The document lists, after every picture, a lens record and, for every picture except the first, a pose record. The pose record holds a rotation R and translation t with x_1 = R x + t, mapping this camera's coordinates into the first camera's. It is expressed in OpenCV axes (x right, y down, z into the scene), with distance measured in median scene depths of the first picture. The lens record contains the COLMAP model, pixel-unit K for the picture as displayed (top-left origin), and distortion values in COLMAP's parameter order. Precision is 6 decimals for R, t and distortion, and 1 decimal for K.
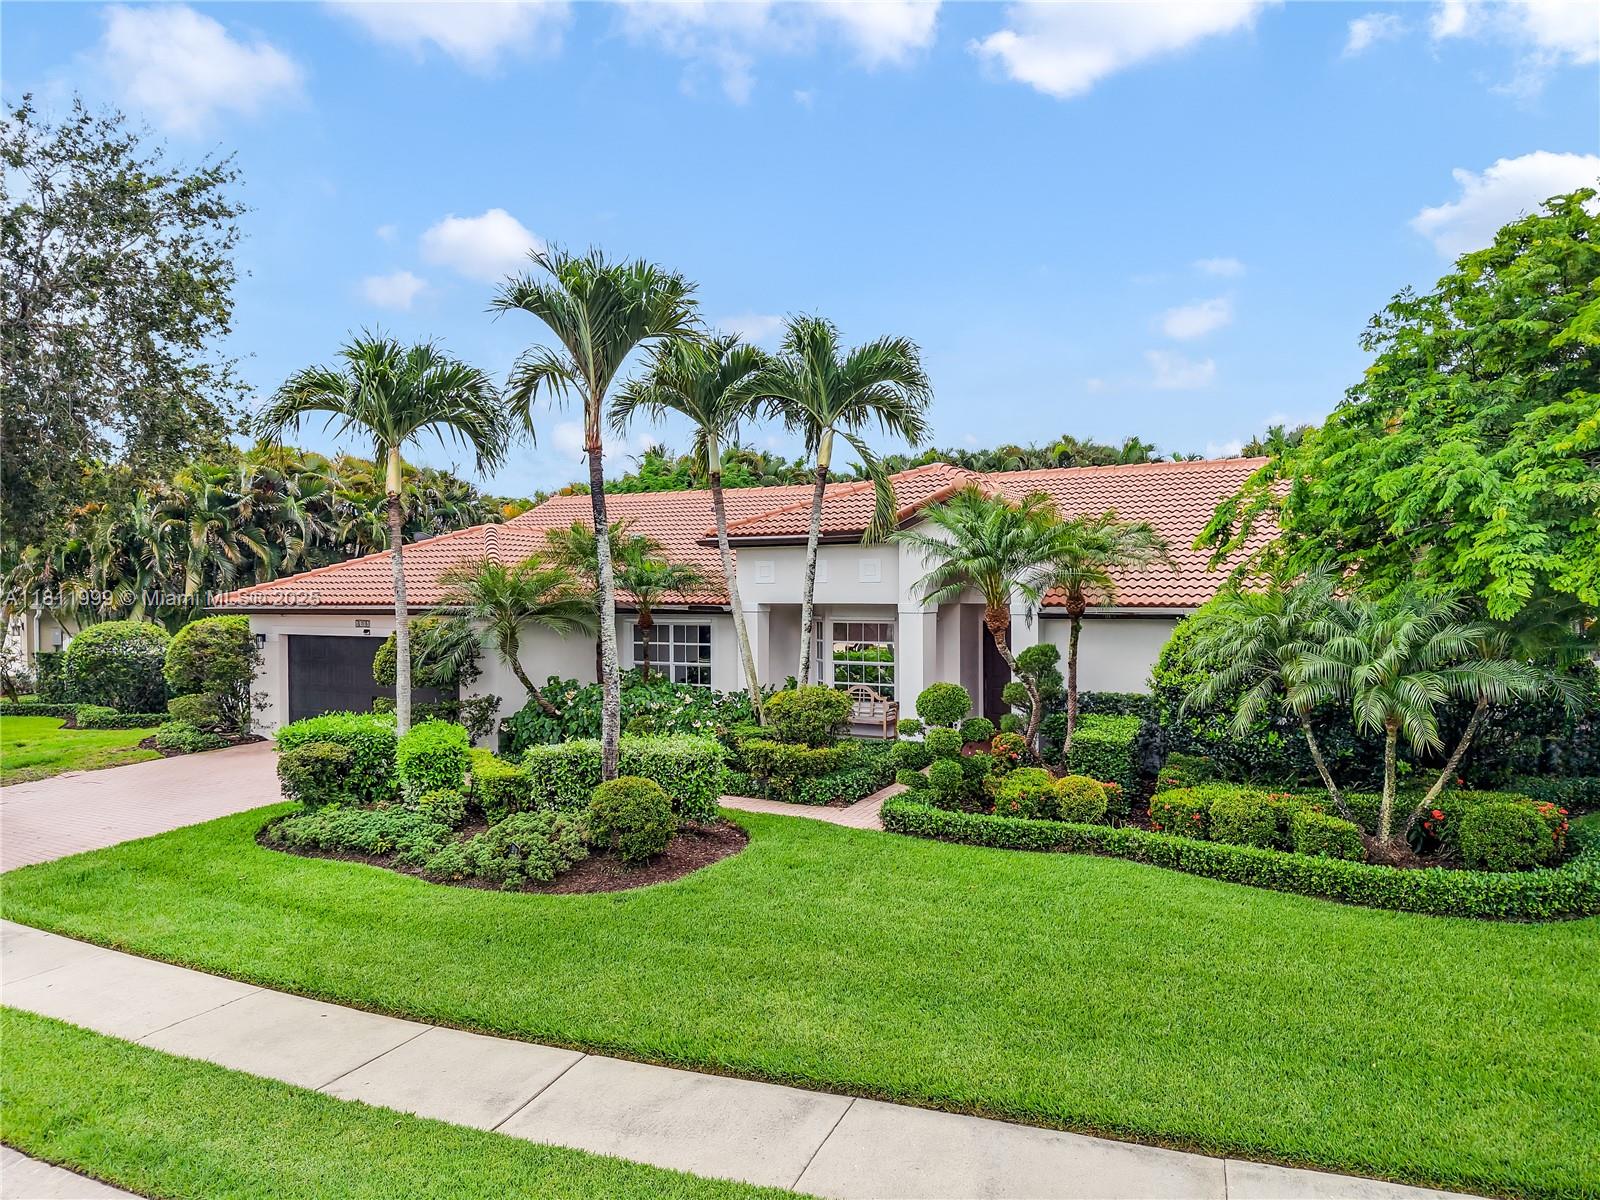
lens RADIAL K [[1088.8, 0, 800.0], [0, 1088.8, 600.0], [0, 0, 1]] dist [0.038943, -0.031046]
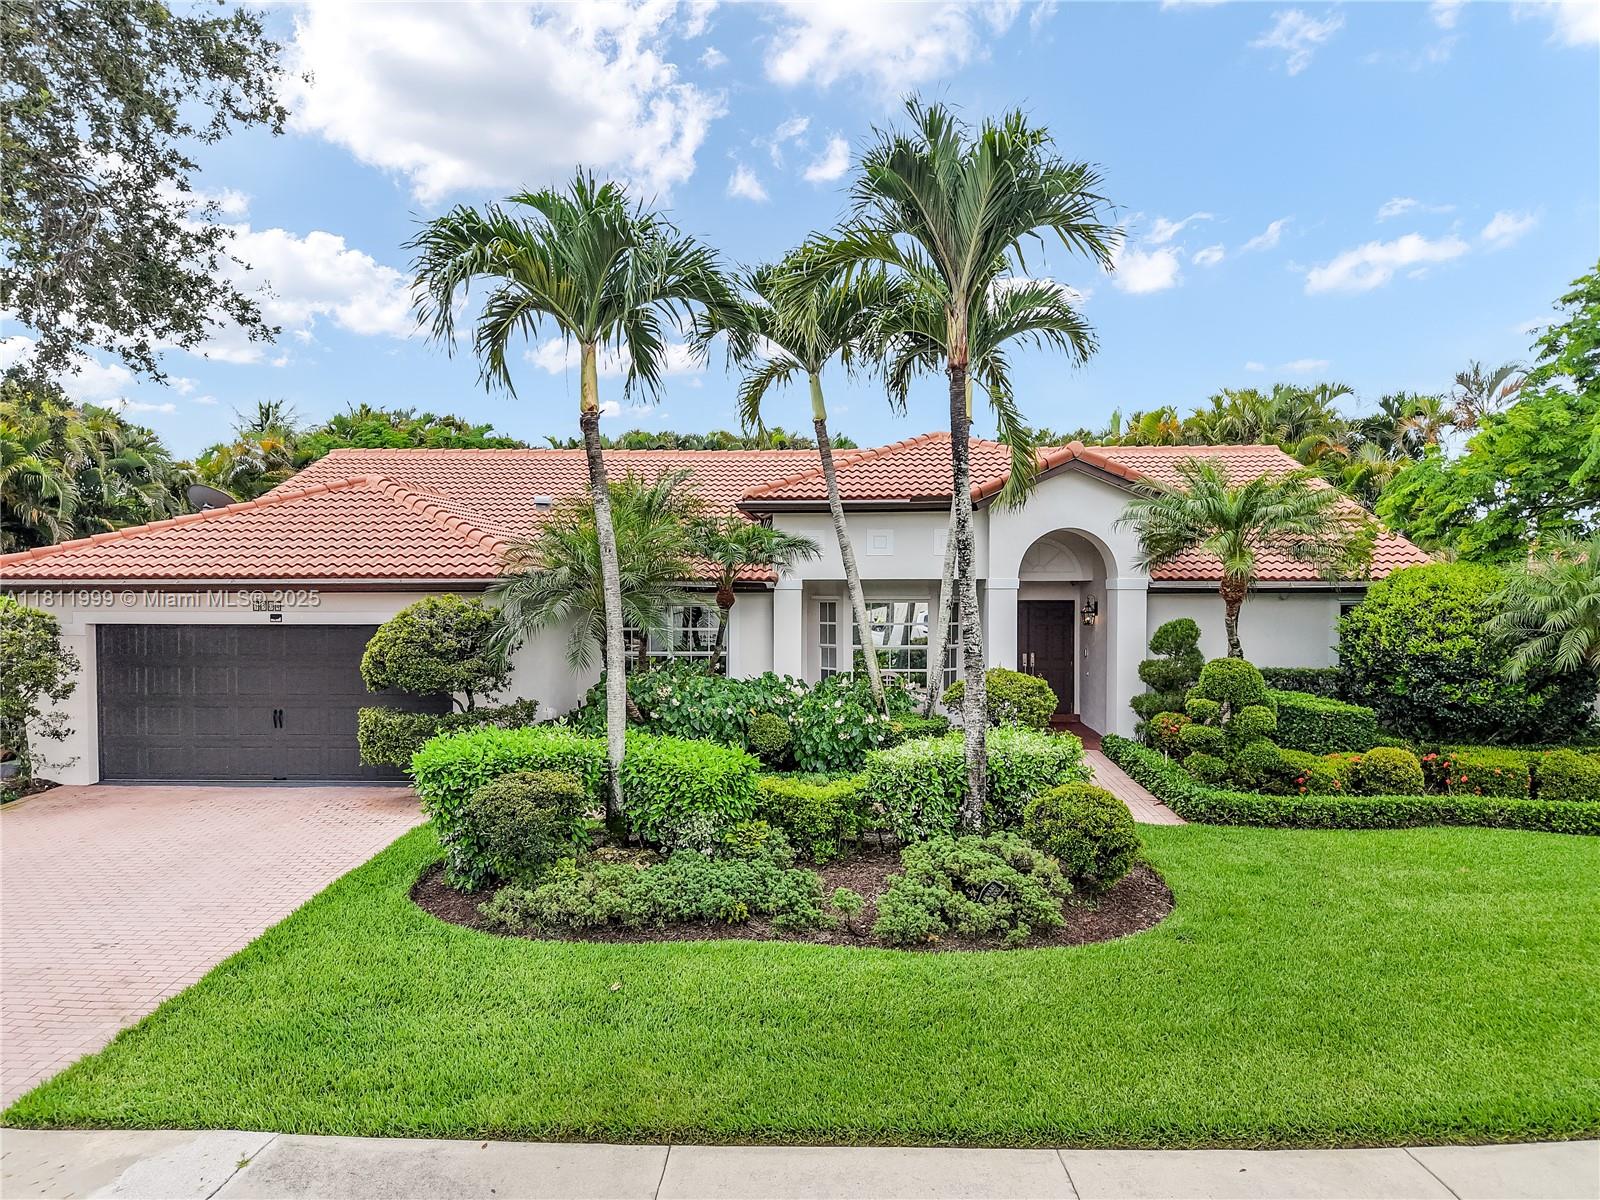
lens RADIAL K [[1084.7, 0, 798.8], [0, 1084.7, 618.0], [0, 0, 1]] dist [0.014463, -0.006667]
pose [[0.894592, -0.009809, 0.446776, -0.665354], [0.001029, 0.999802, 0.019889, 0.026108], [-0.446882, -0.017333, 0.894425, 0.378050]]
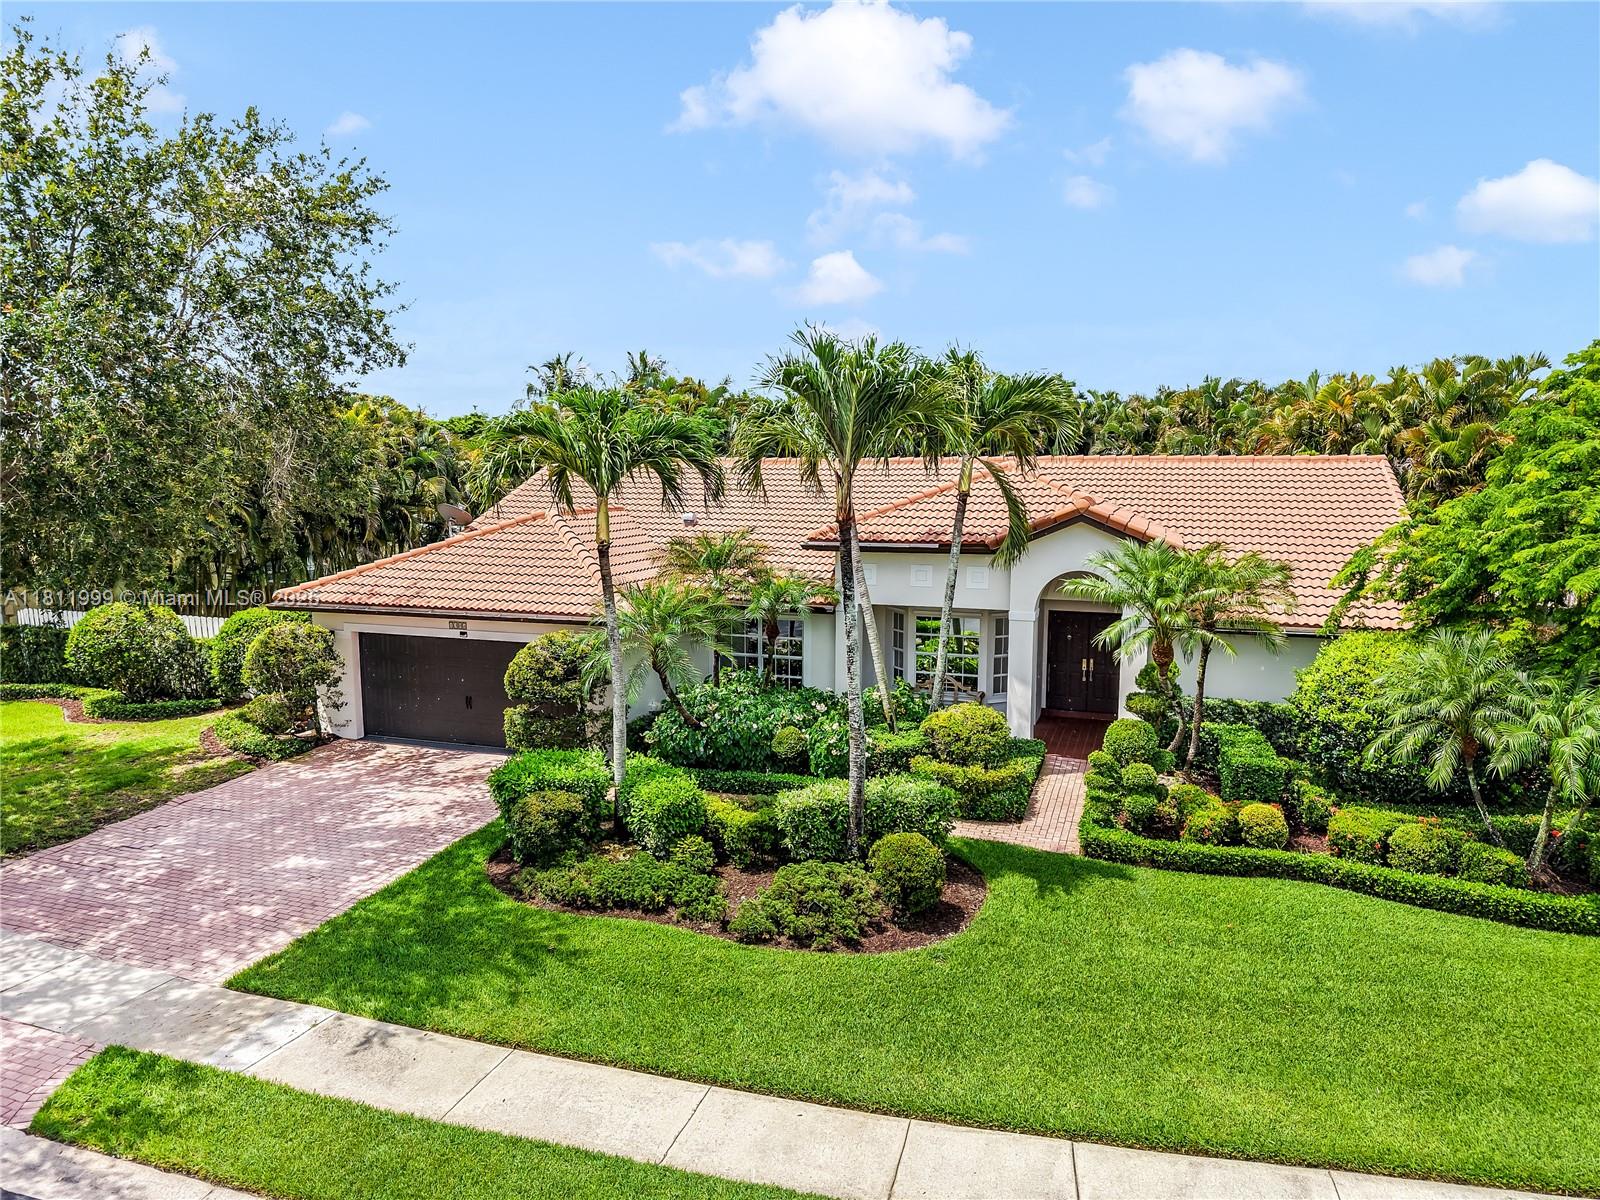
lens RADIAL K [[1088.8, 0, 800.0], [0, 1088.8, 600.0], [0, 0, 1]] dist [0.038943, -0.031046]
pose [[0.985299, -0.014543, 0.170216, -0.430350], [-0.005030, 0.993469, 0.113993, -0.189580], [-0.170762, -0.113174, 0.978791, -0.026628]]
